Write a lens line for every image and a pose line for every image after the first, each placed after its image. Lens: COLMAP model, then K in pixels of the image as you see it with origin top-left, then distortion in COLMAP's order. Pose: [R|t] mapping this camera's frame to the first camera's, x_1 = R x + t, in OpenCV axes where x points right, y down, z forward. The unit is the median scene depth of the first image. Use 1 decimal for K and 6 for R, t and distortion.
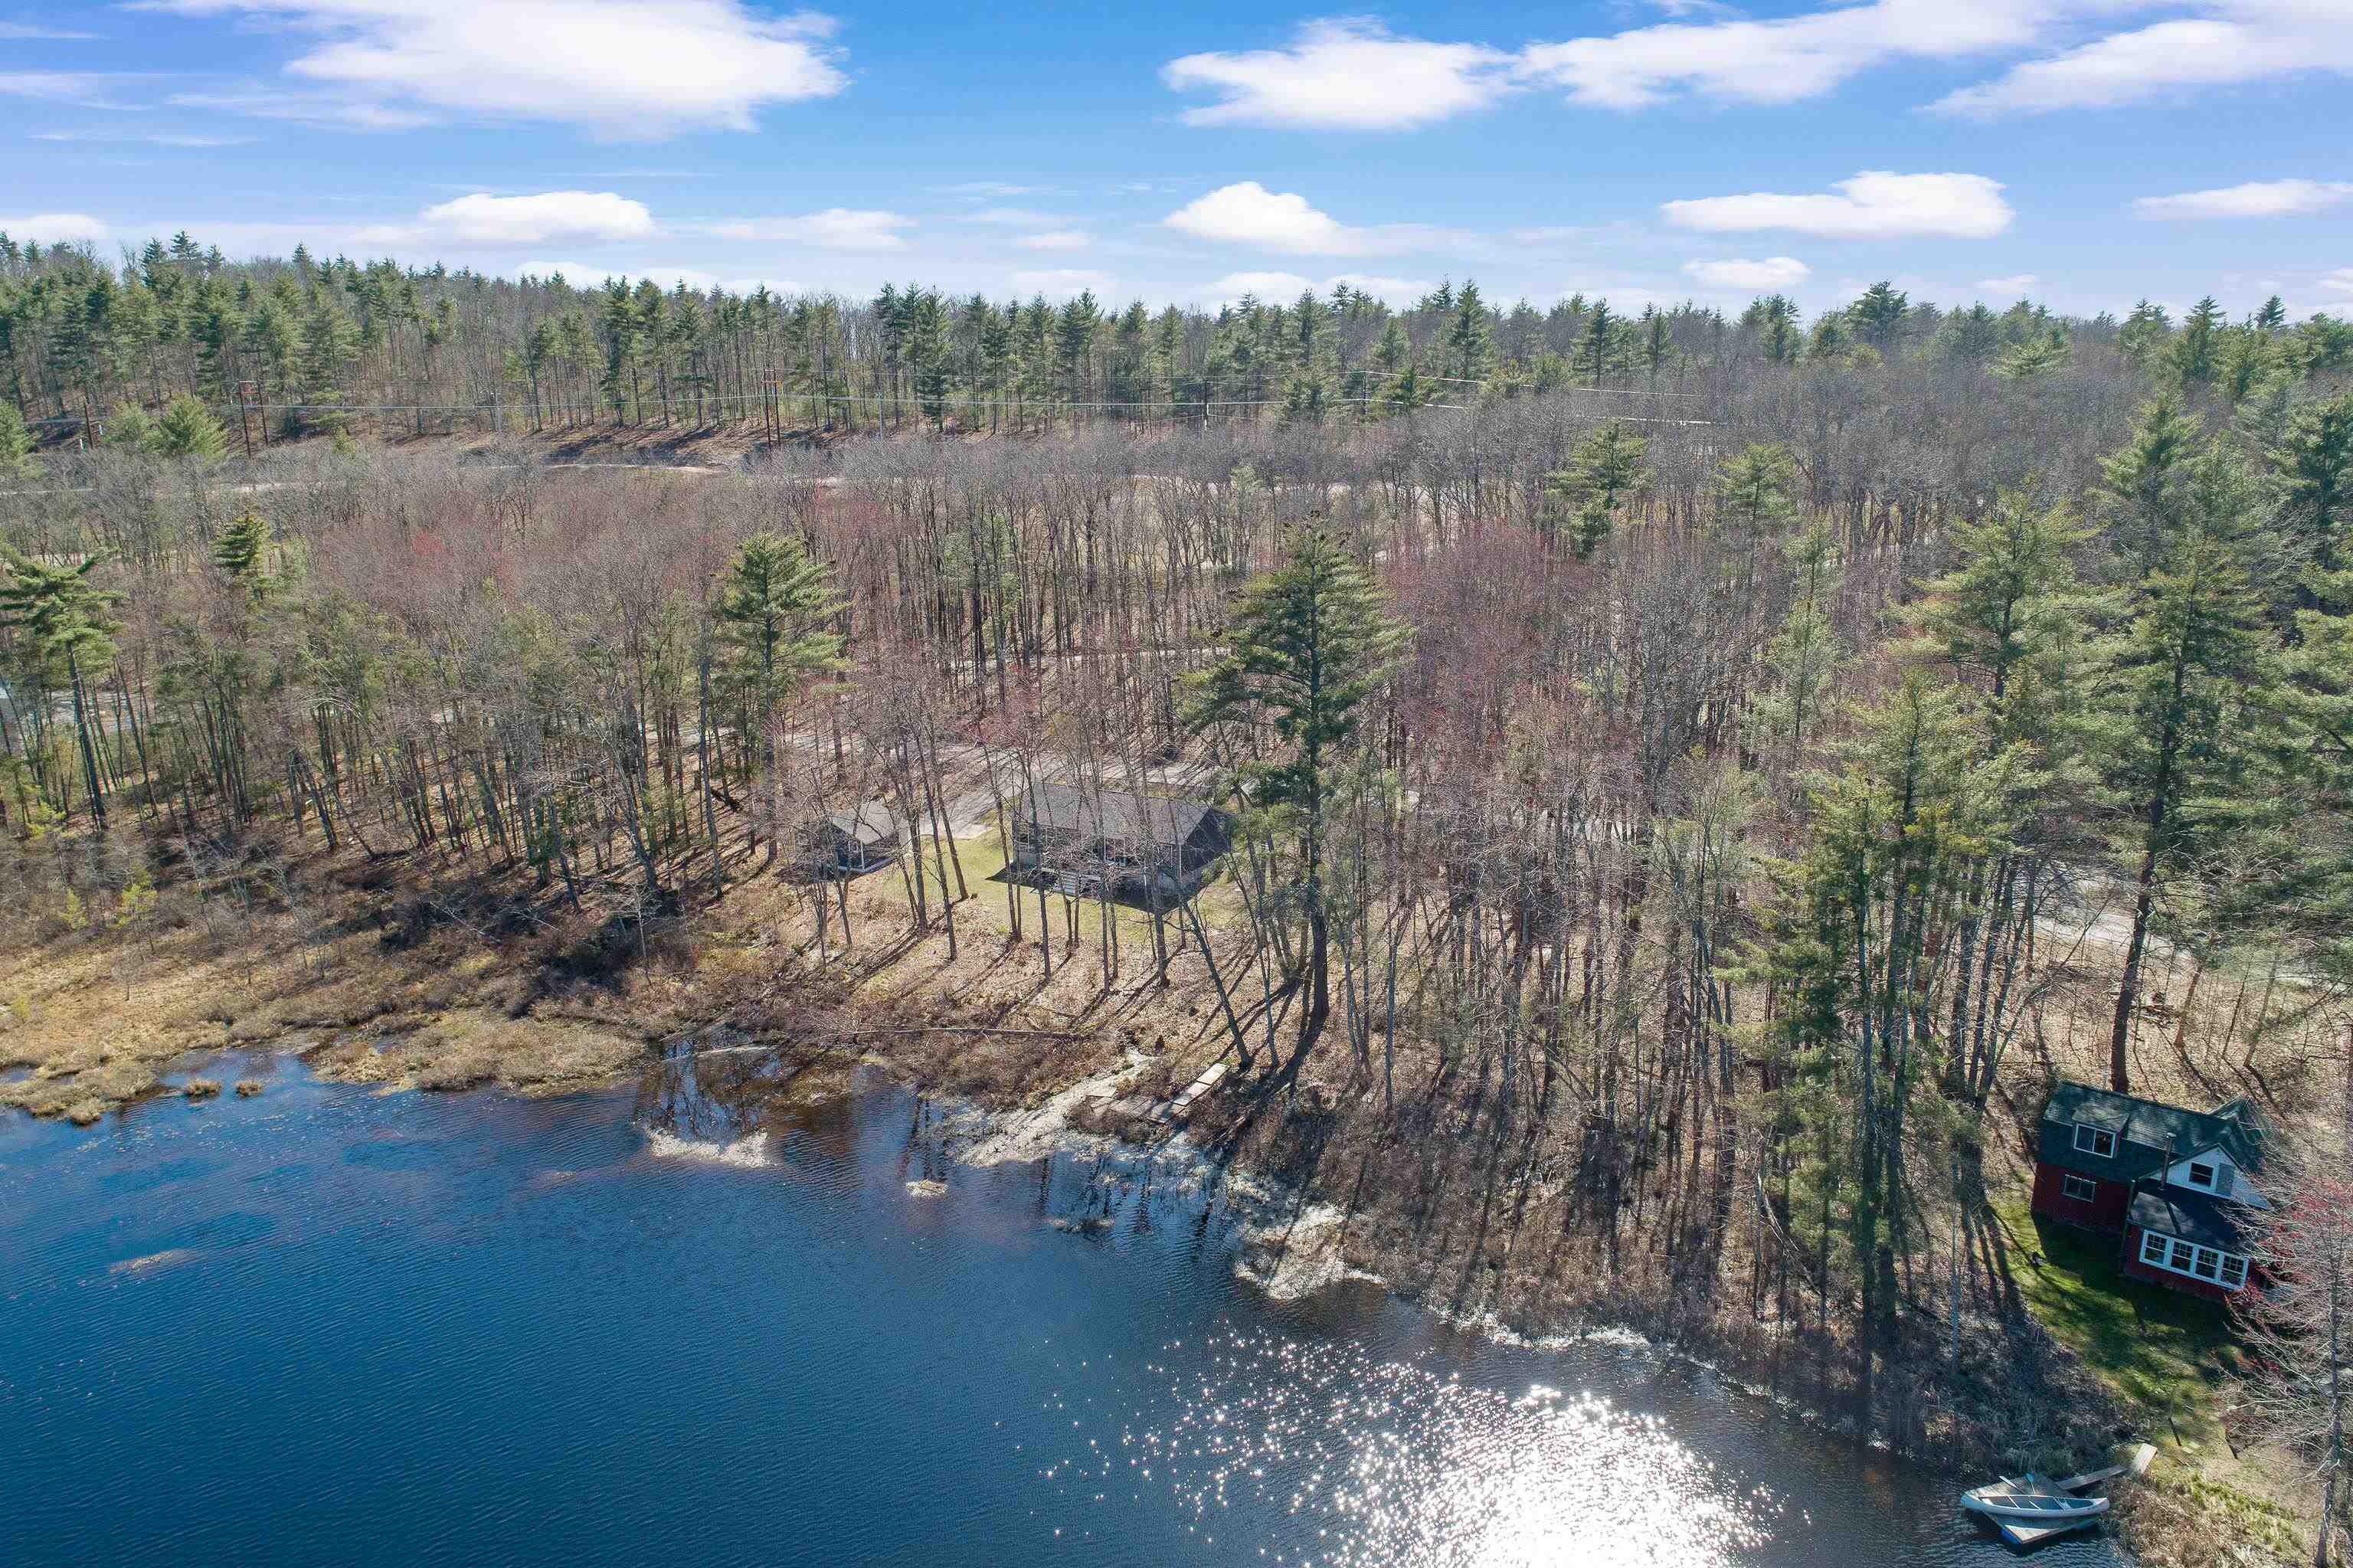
lens RADIAL K [[1566.5, 0, 1176.5], [0, 1566.5, 784.0], [0, 0, 1]] dist [-0.005465, 0.004334]
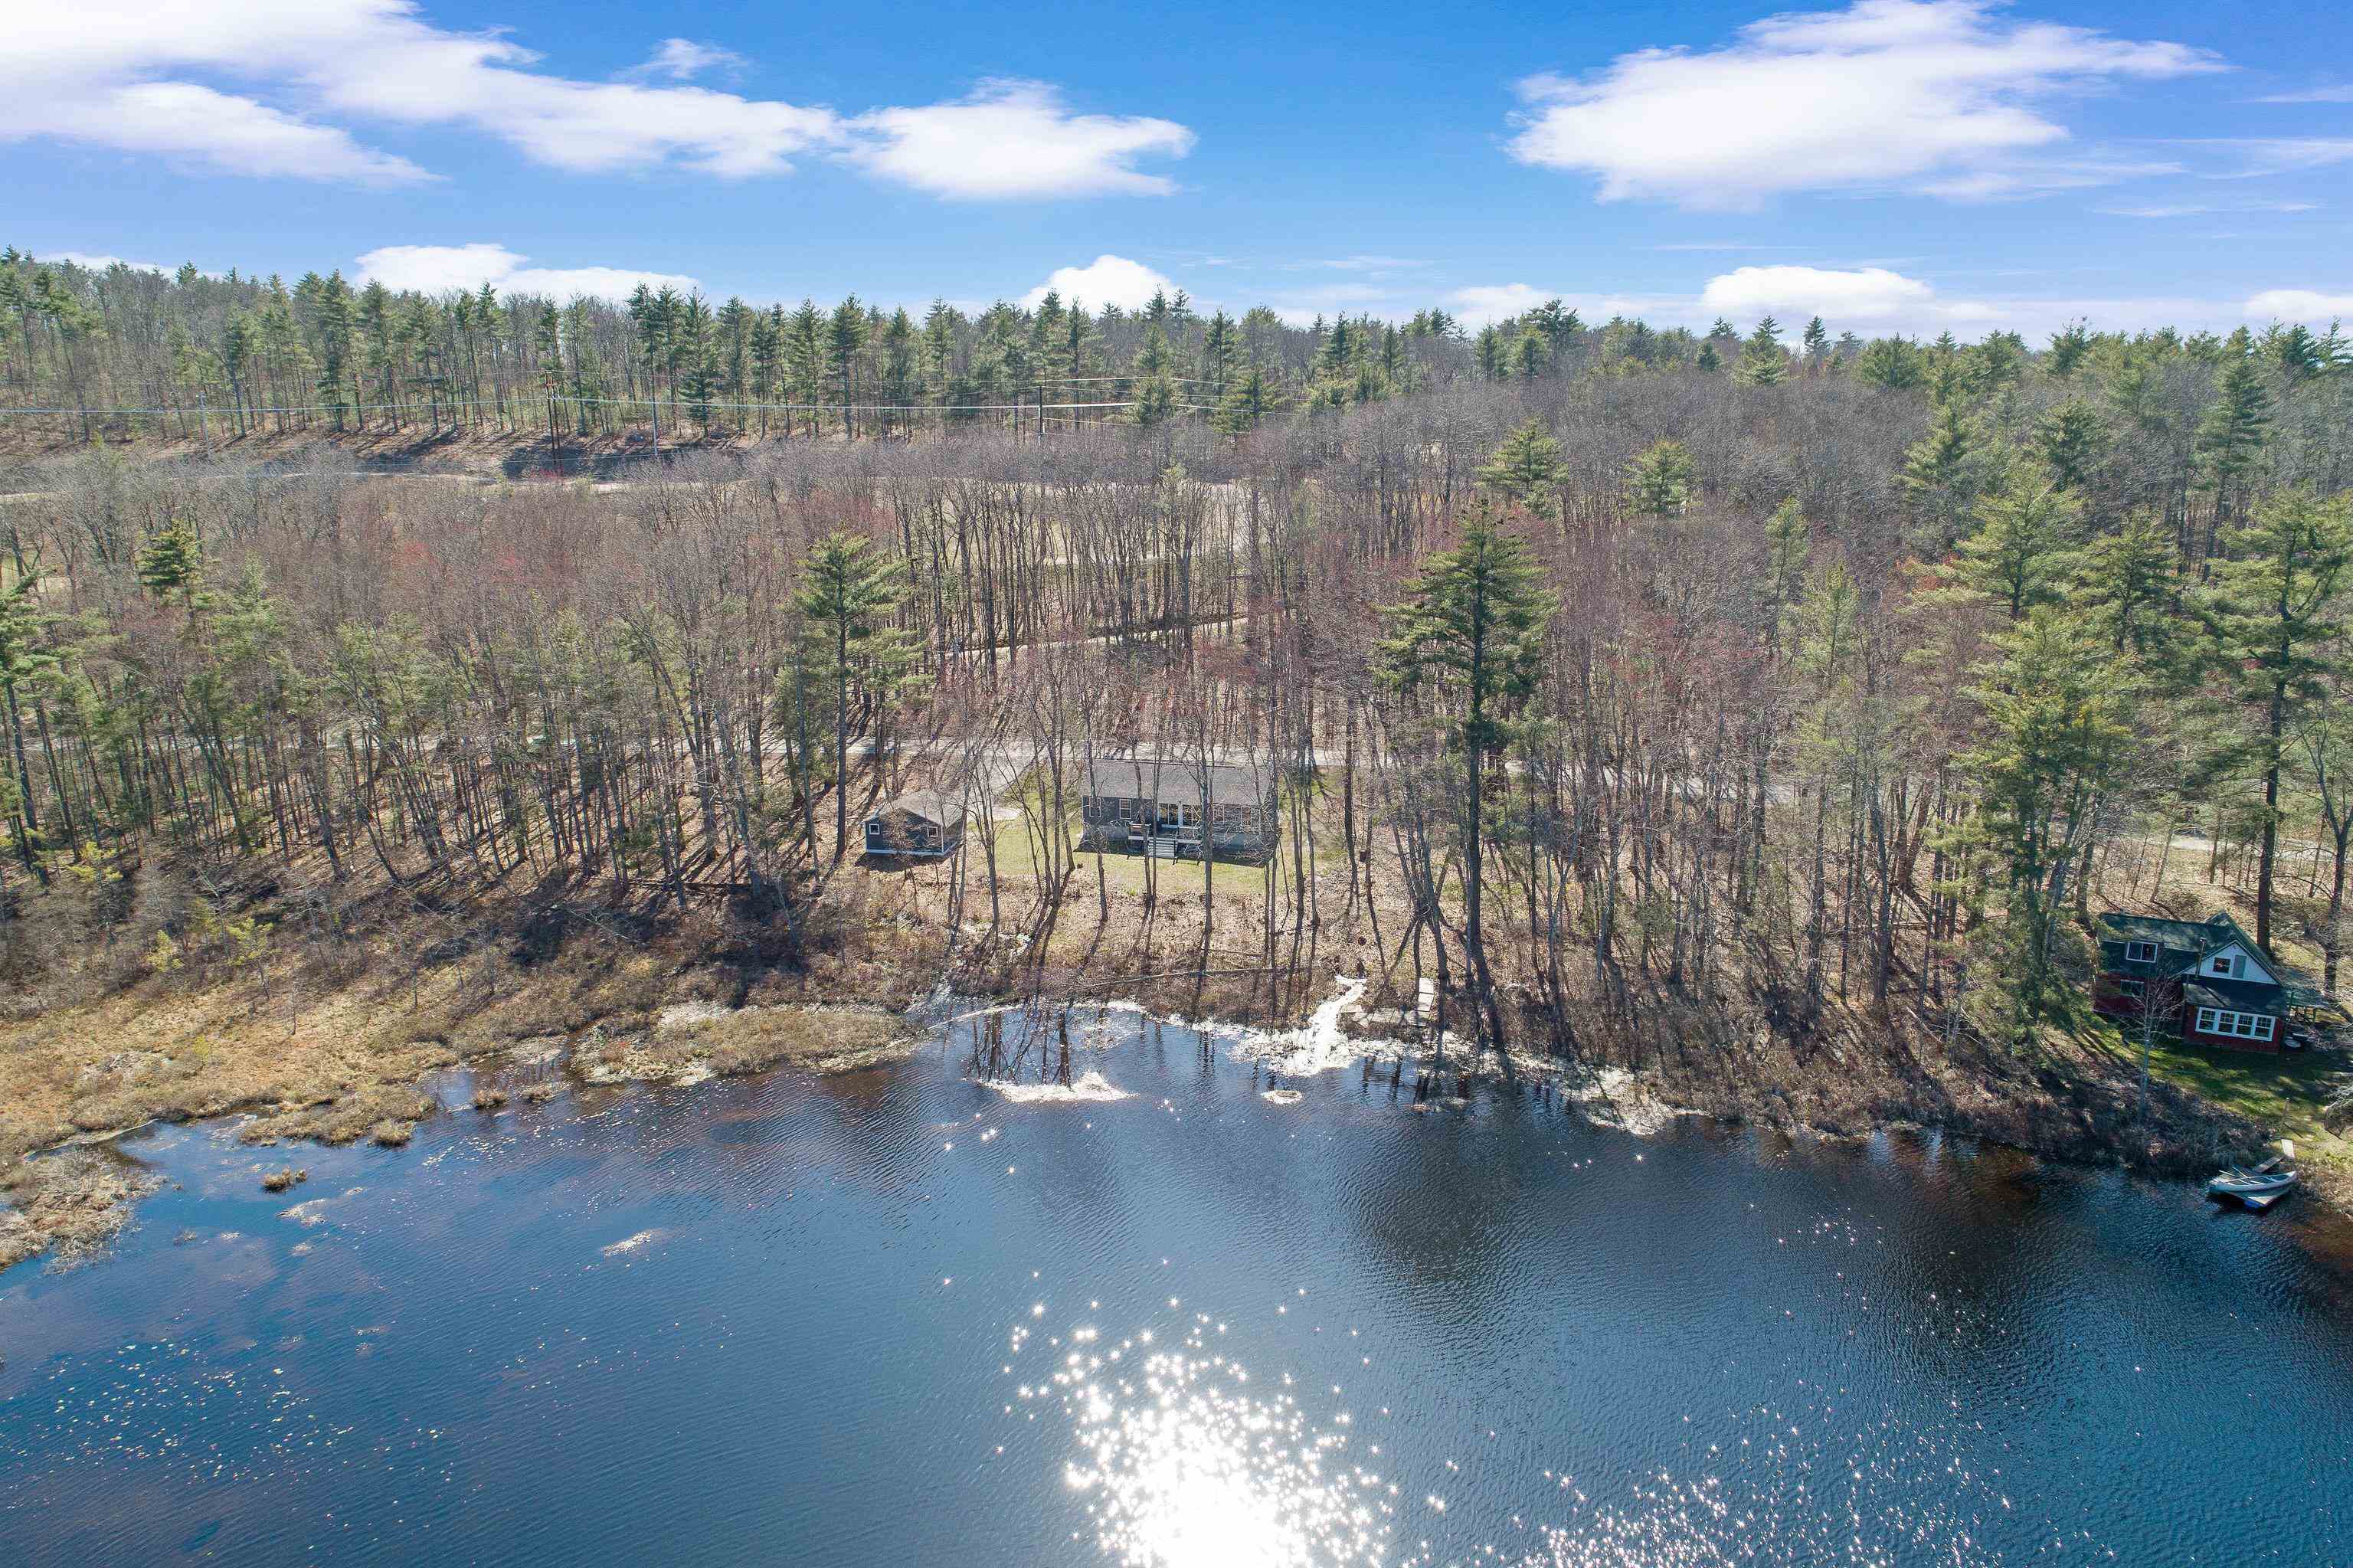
lens RADIAL K [[1566.5, 0, 1176.5], [0, 1566.5, 784.0], [0, 0, 1]] dist [-0.005465, 0.004334]
pose [[0.962608, -0.063342, 0.263390, -0.270471], [0.063807, 0.997939, 0.006794, 0.009726], [-0.263278, 0.010266, 0.964665, -0.042400]]
